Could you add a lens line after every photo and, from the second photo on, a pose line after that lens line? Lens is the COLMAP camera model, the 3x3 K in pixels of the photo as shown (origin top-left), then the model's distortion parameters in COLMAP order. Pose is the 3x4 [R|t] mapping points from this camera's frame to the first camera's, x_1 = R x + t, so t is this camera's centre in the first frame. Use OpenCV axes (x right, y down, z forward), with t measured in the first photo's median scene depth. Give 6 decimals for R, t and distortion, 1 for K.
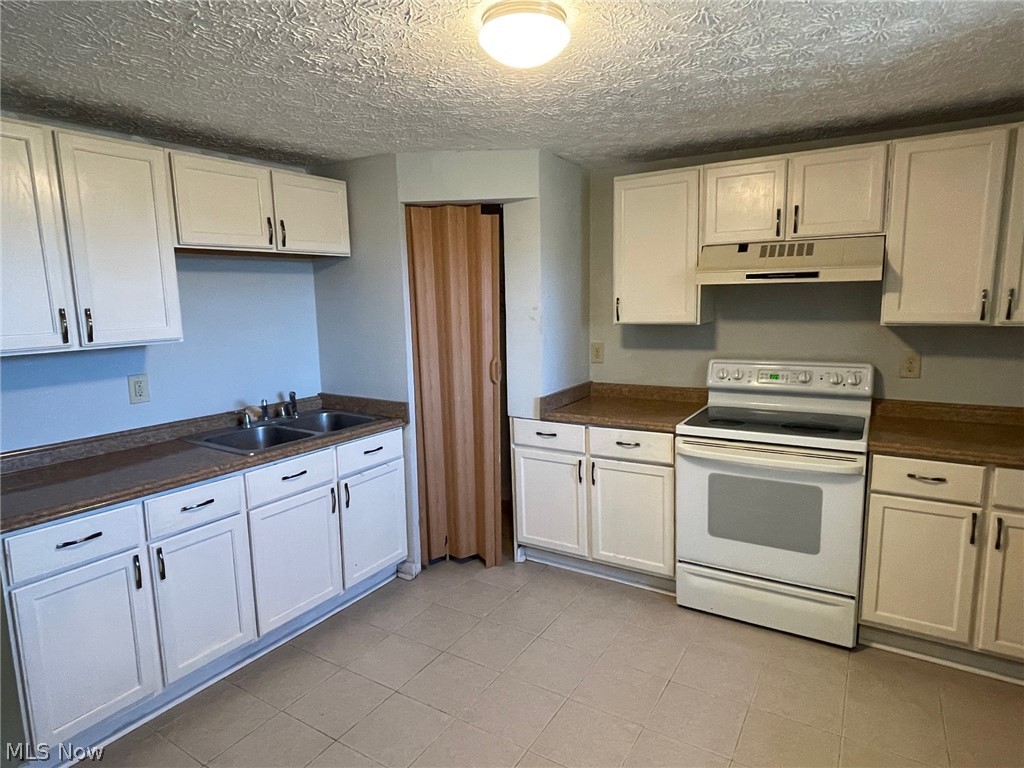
lens RADIAL K [[586.7, 0, 512.0], [0, 586.7, 384.0], [0, 0, 1]] dist [-0.025321, 0.000087]
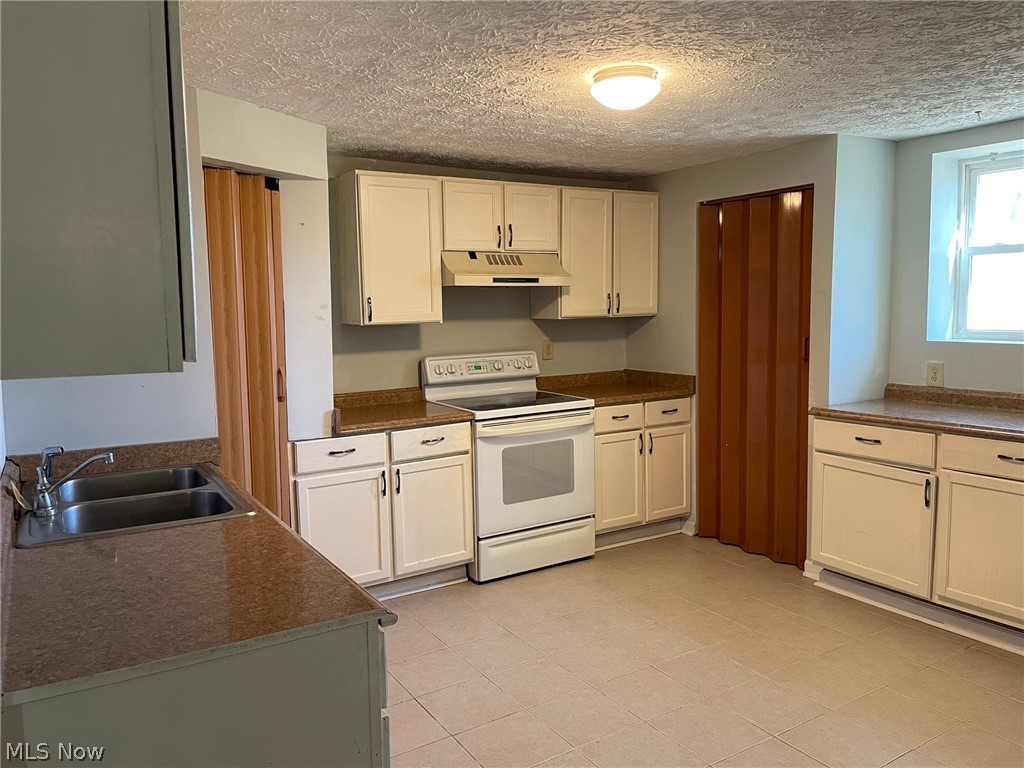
lens RADIAL K [[777.3, 0, 512.0], [0, 777.3, 384.0], [0, 0, 1]] dist [0.052643, -0.082736]
pose [[0.423236, -0.077017, 0.902740, -0.996211], [0.141558, 0.989765, 0.018074, 0.001438], [-0.894892, 0.120141, 0.429807, 0.305990]]
